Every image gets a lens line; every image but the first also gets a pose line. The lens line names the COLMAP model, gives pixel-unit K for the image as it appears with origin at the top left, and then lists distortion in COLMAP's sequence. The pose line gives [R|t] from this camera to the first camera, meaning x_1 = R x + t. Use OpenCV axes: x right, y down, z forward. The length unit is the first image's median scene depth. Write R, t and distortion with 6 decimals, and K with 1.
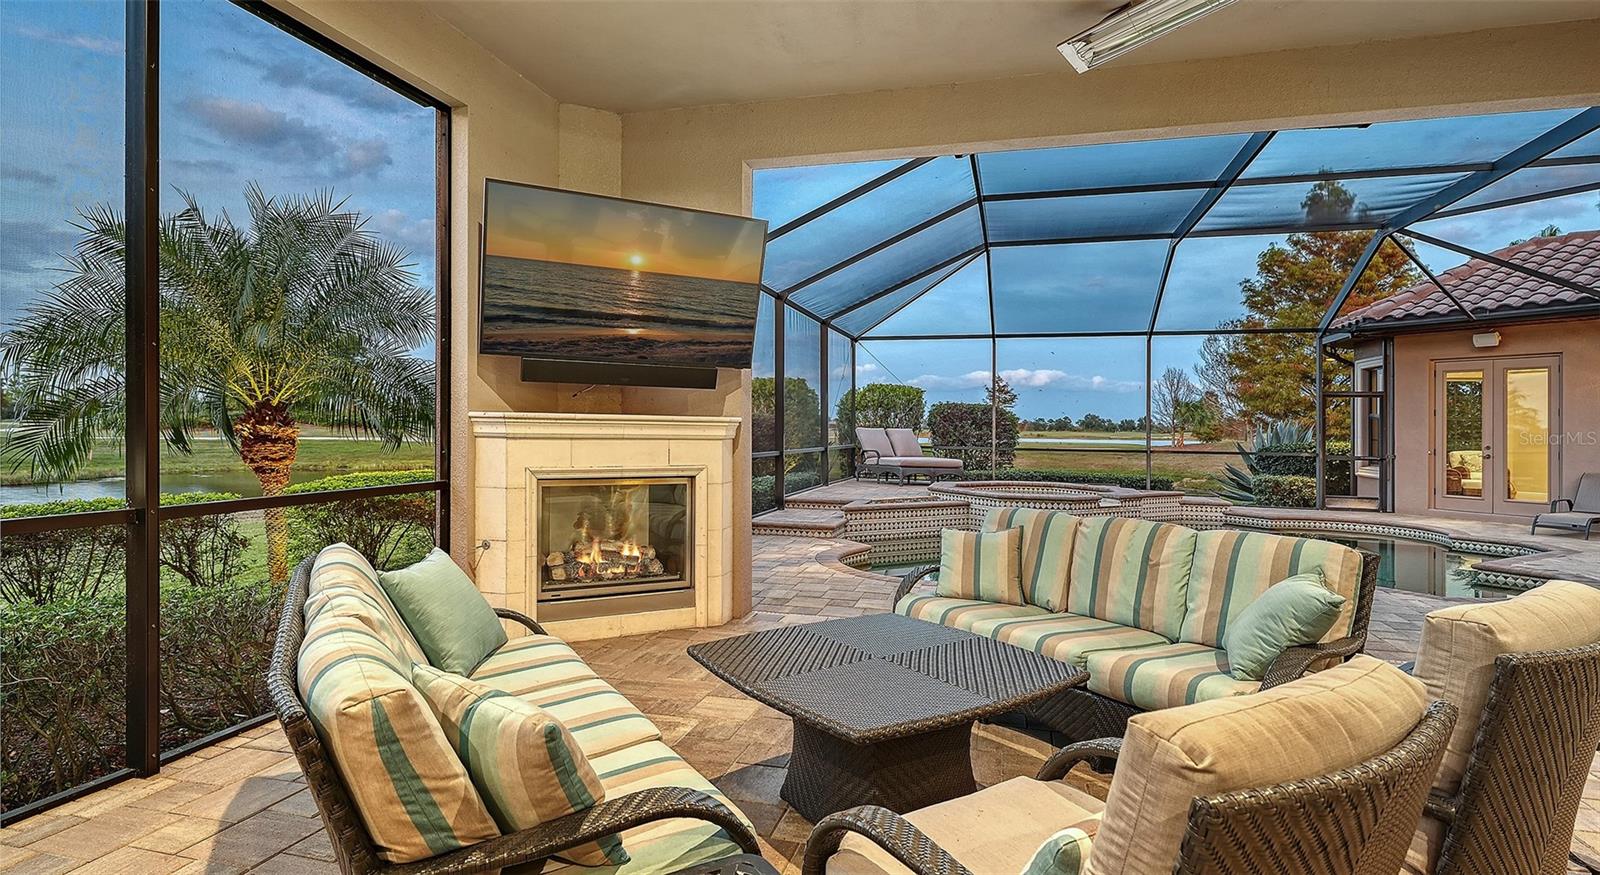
lens RADIAL K [[789.6, 0, 800.0], [0, 789.6, 437.5], [0, 0, 1]] dist [0.002031, 0.000152]
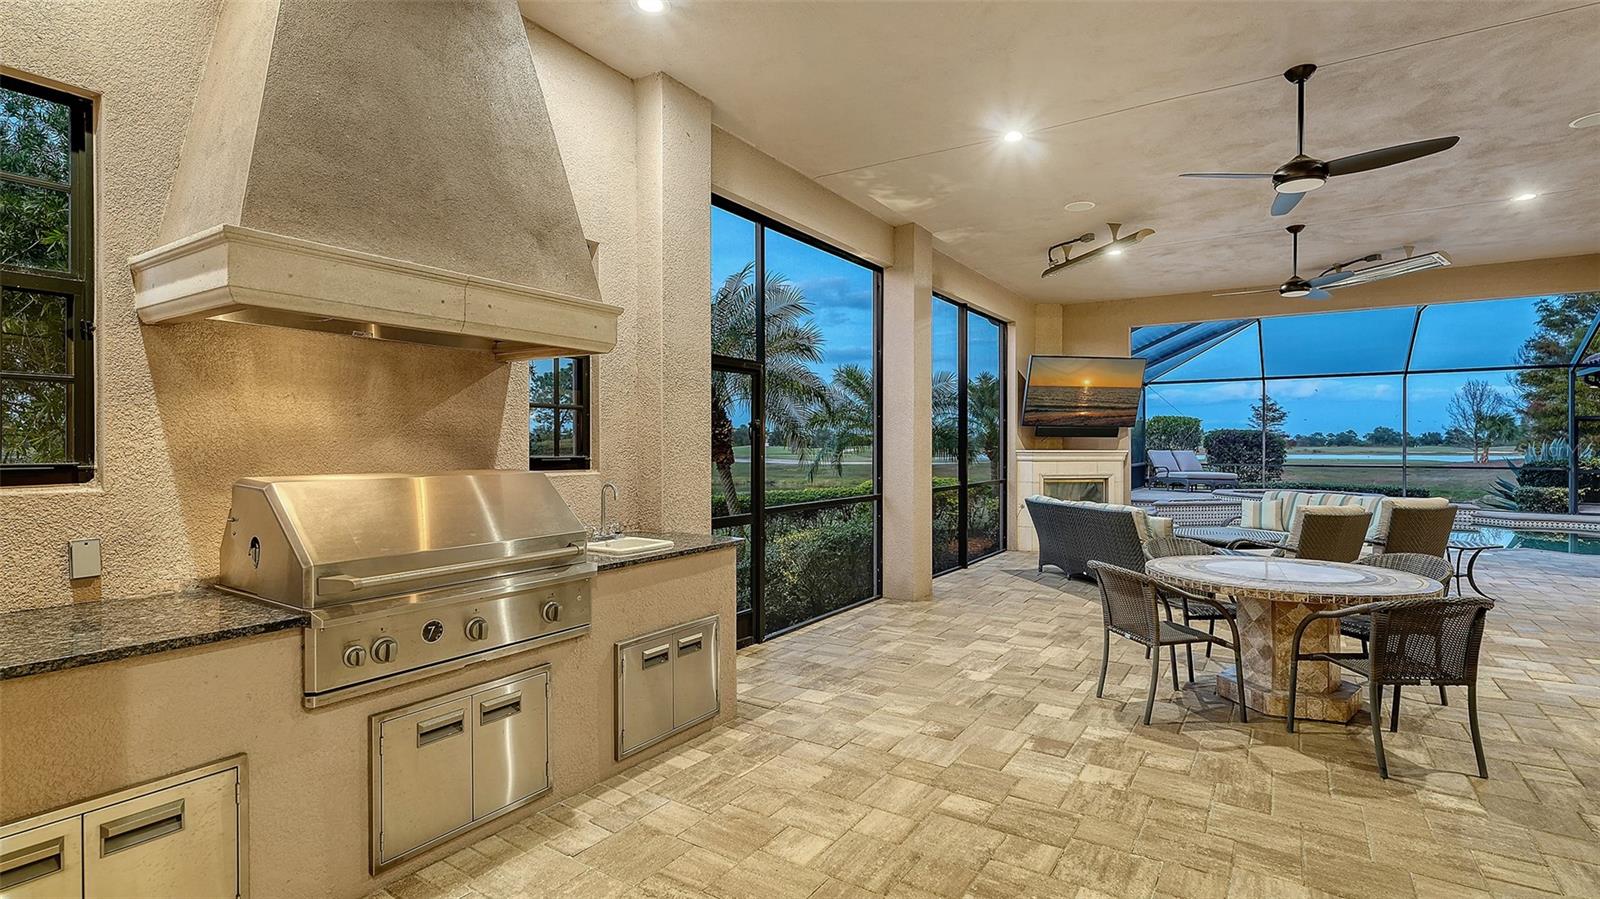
lens RADIAL K [[749.2, 0, 798.6], [0, 749.2, 462.5], [0, 0, 1]] dist [-0.001079, -0.000336]
pose [[0.951929, -0.006411, -0.306253, -0.105050], [0.008795, 0.999941, 0.006407, -0.004862], [0.306194, -0.008792, 0.951929, -0.404388]]
